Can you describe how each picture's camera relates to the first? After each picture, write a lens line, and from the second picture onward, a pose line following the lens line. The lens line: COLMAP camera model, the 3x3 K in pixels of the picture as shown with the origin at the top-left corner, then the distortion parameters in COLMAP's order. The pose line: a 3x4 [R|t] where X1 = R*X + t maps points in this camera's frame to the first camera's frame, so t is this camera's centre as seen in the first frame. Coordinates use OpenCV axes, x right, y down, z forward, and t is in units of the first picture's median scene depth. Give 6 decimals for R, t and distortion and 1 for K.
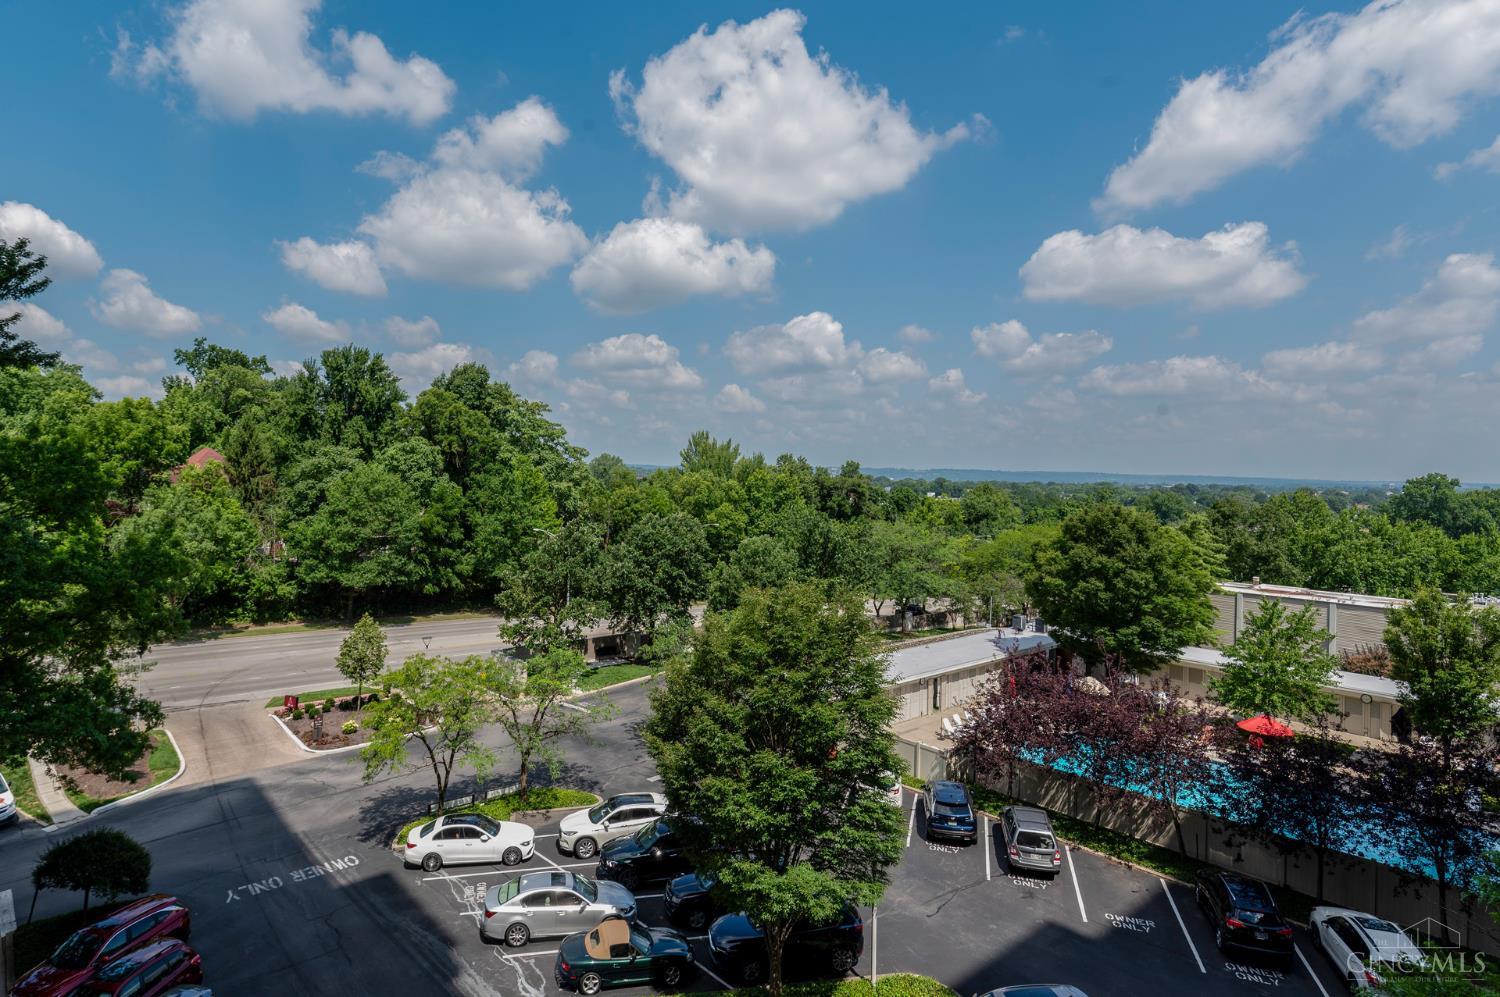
lens RADIAL K [[857.7, 0, 618.0], [0, 857.7, 408.5], [0, 0, 1]] dist [-0.004601, -0.006123]
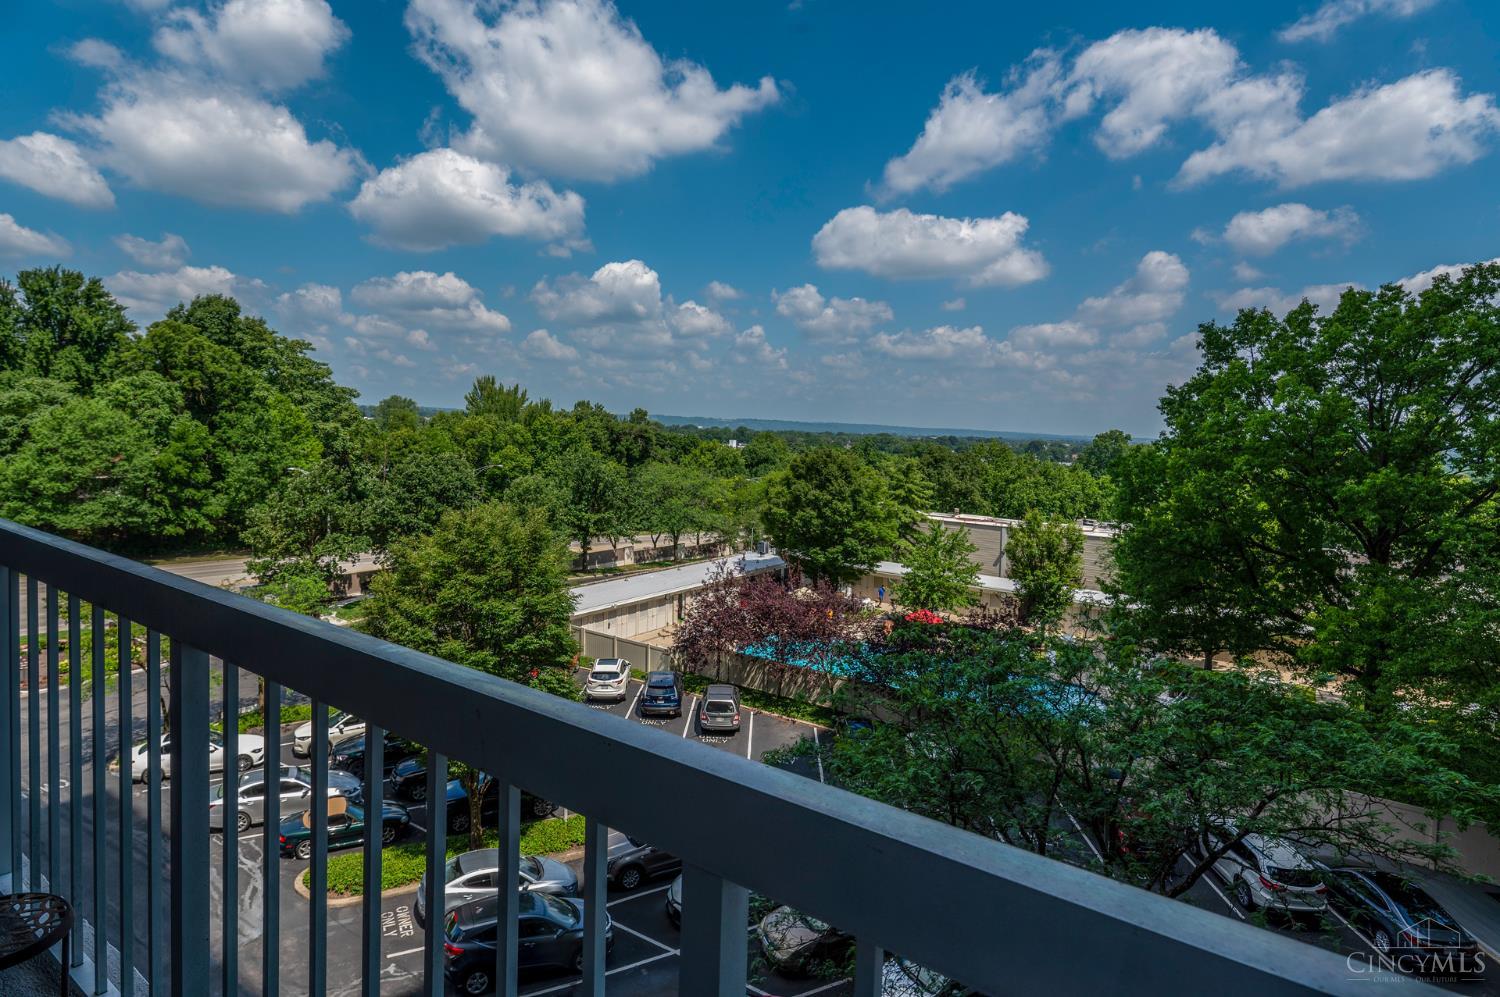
lens RADIAL K [[857.7, 0, 757.2], [0, 857.7, 474.0], [0, 0, 1]] dist [-0.004601, -0.006123]
pose [[0.940515, -0.004445, 0.339724, 0.068517], [-0.041839, 0.990788, 0.128794, -0.003350], [-0.337167, -0.135346, 0.931665, -0.099970]]
